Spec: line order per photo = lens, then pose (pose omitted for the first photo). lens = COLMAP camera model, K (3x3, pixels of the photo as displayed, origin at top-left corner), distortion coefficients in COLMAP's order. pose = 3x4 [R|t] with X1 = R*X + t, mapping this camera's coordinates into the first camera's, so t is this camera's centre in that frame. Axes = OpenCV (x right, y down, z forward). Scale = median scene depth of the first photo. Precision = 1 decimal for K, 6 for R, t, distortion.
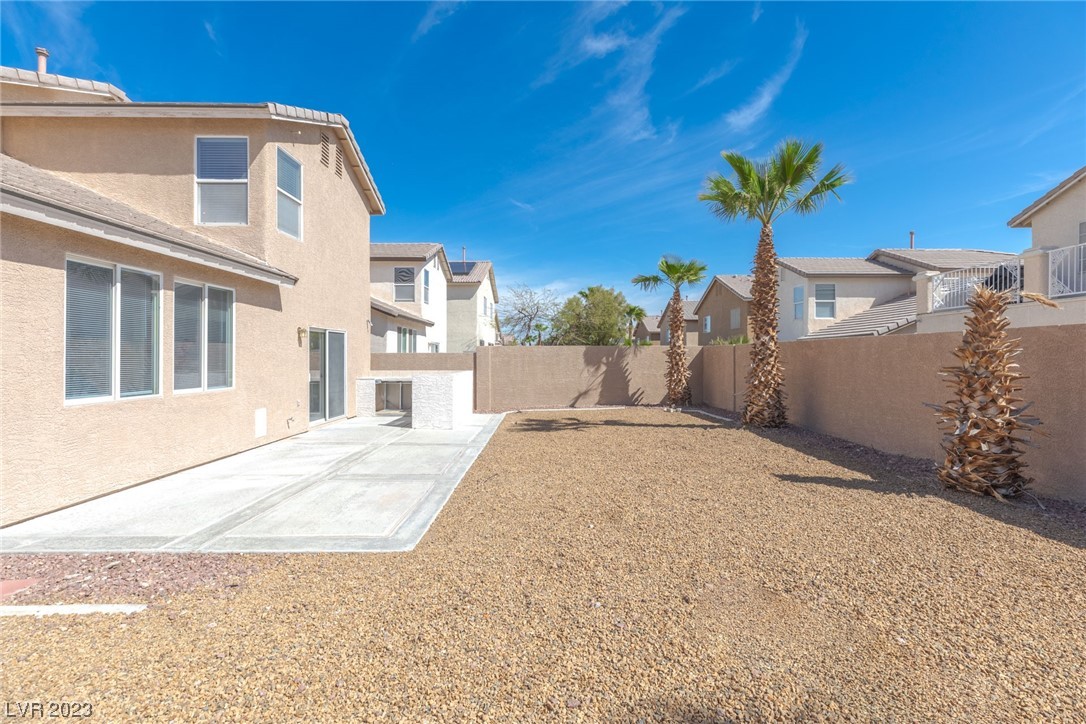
lens RADIAL K [[486.7, 0, 545.4], [0, 486.7, 349.5], [0, 0, 1]] dist [0.001968, 0.000243]
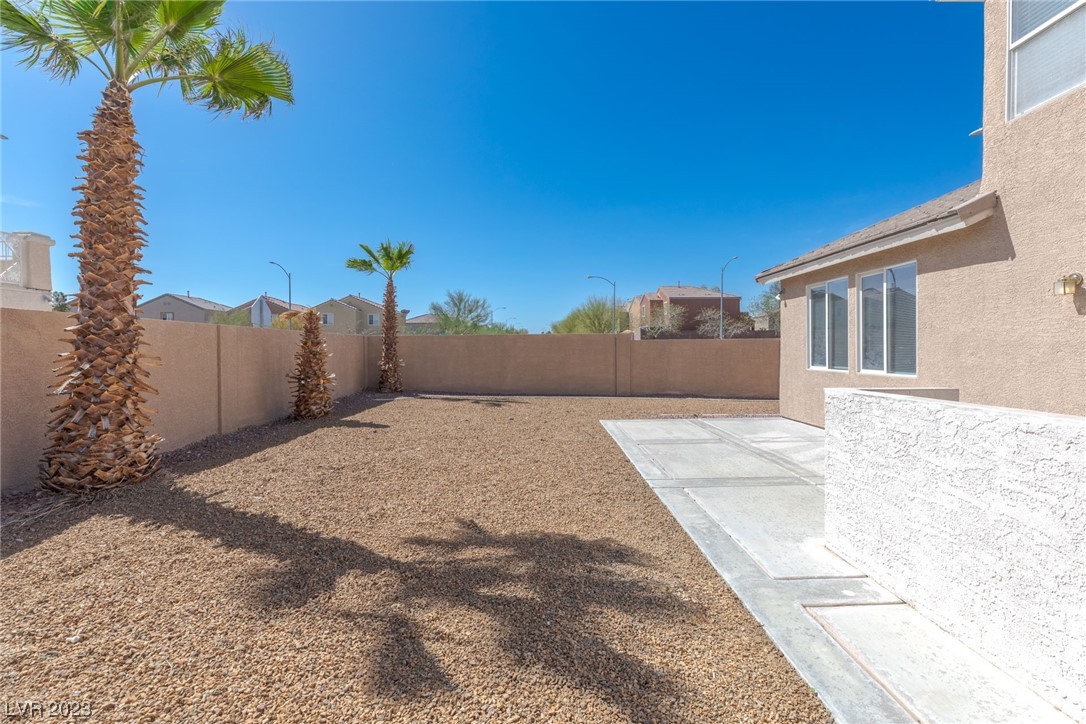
lens RADIAL K [[486.7, 0, 545.4], [0, 486.7, 349.5], [0, 0, 1]] dist [0.001968, 0.000243]
pose [[-0.999634, 0.006372, -0.026302, 0.022662], [0.006709, 0.999896, -0.012747, 0.027033], [0.026218, -0.012919, -0.999573, 1.306573]]
